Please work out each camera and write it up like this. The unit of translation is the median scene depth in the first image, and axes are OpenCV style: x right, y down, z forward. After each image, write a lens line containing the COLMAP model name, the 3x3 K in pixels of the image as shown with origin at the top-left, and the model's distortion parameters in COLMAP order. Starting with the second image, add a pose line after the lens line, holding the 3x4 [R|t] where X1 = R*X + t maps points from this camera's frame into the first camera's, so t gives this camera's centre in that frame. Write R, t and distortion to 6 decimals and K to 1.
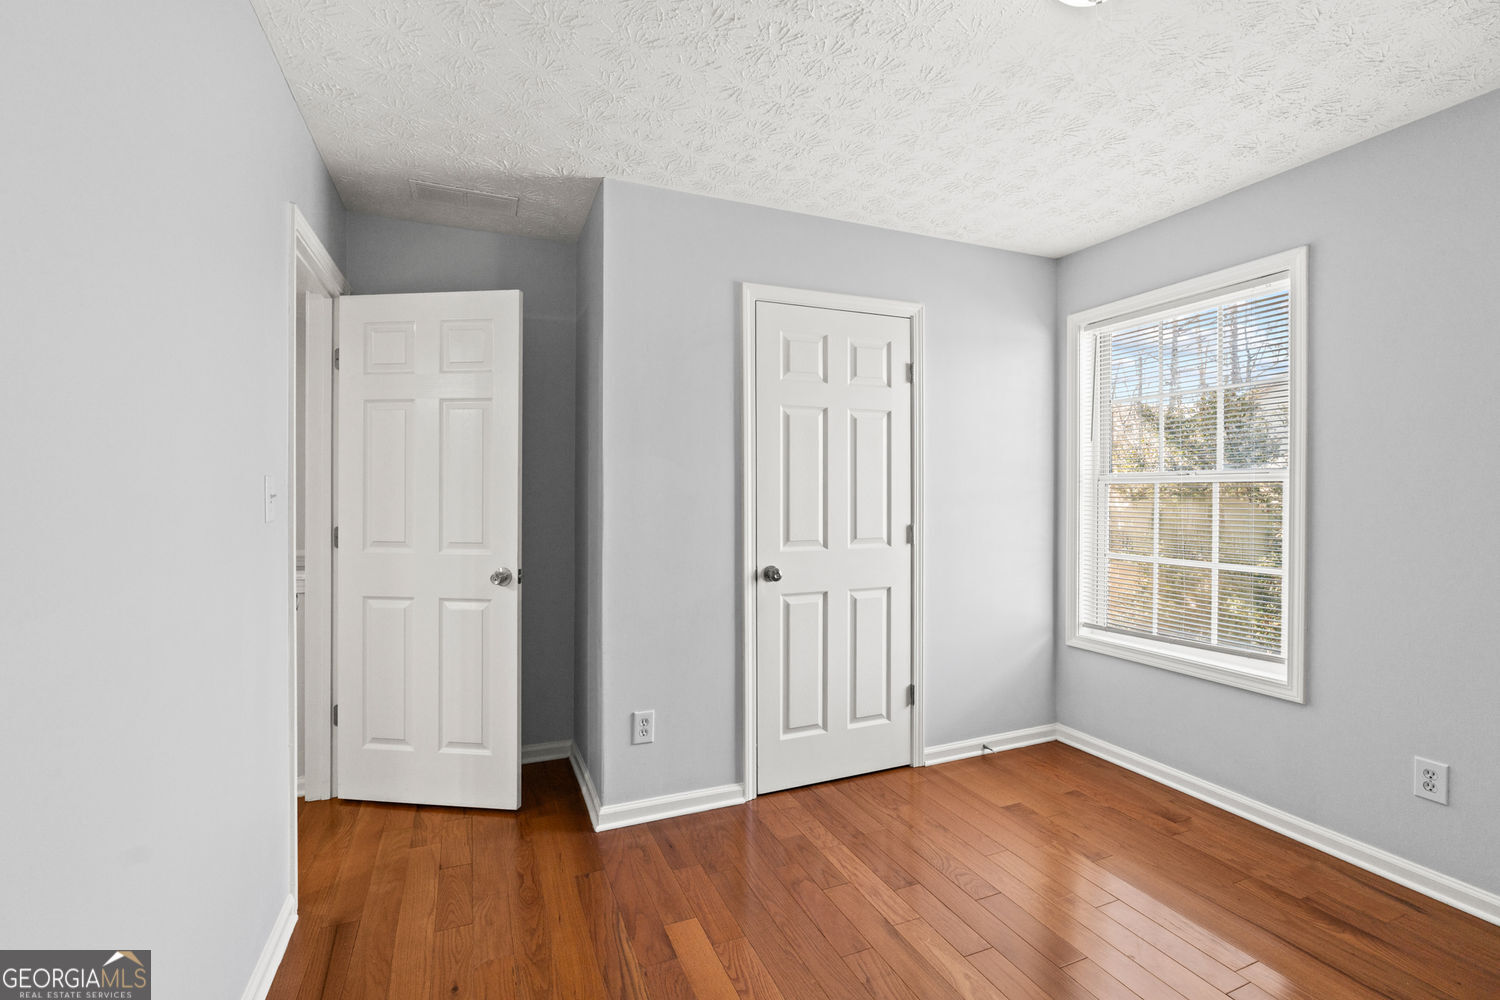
lens RADIAL K [[669.2, 0, 761.8], [0, 669.2, 494.3], [0, 0, 1]] dist [-0.000369, 0.001952]
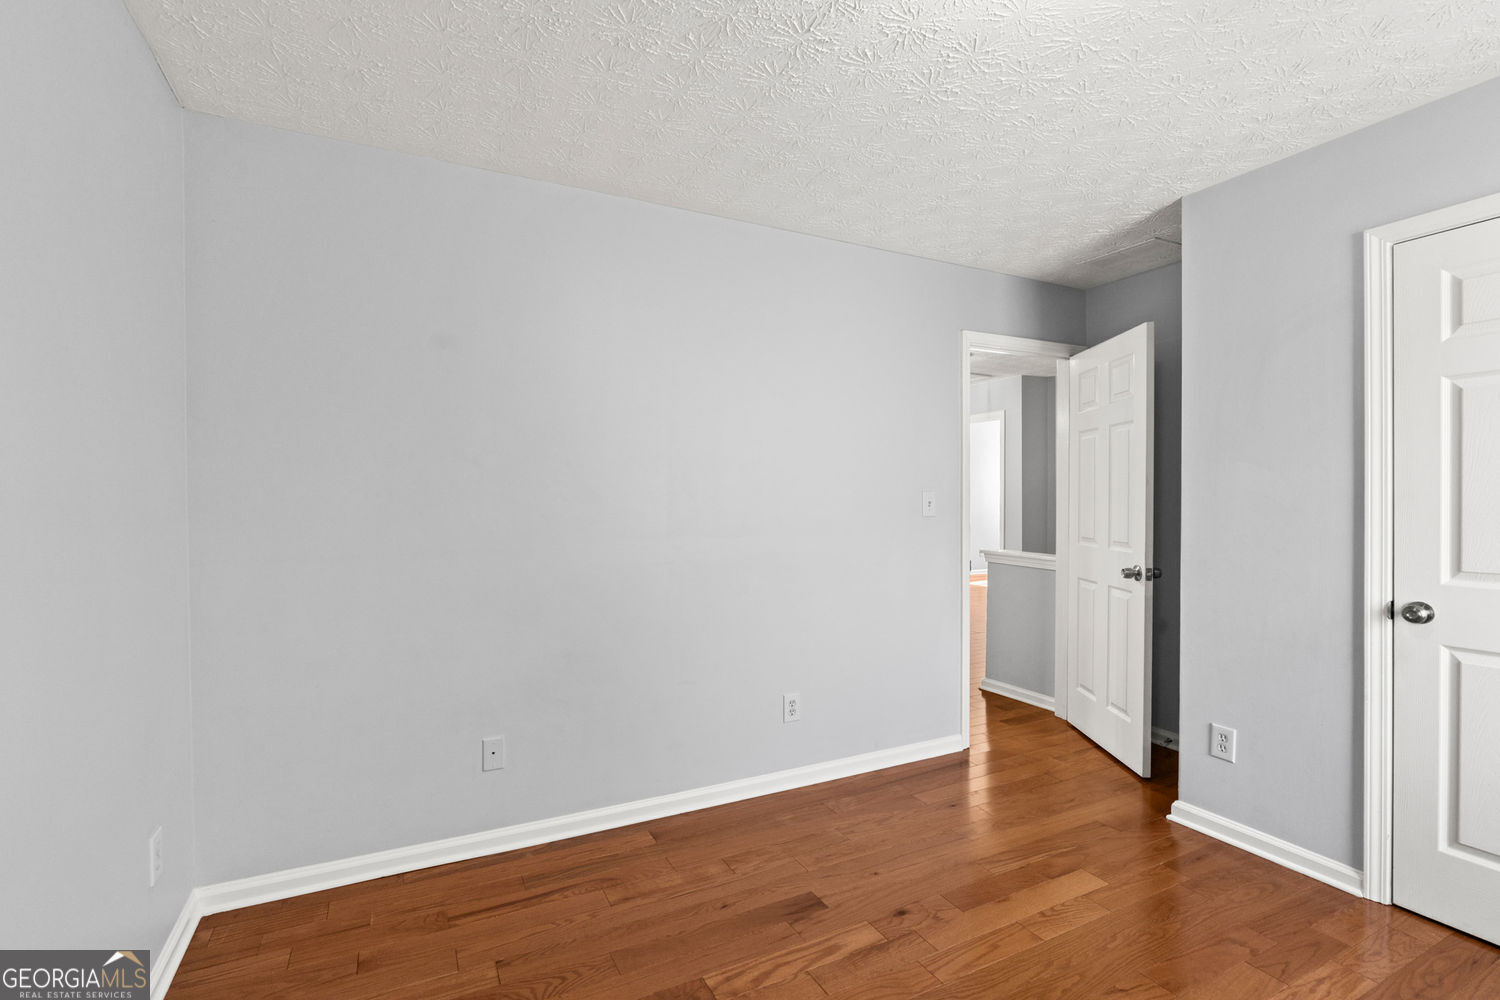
lens RADIAL K [[669.2, 0, 762.0], [0, 669.2, 503.8], [0, 0, 1]] dist [-0.000369, 0.001952]
pose [[0.102713, 0.004581, -0.994700, 0.696522], [0.000394, 0.999989, 0.004646, -0.003151], [0.994711, -0.000869, 0.102710, 0.229107]]
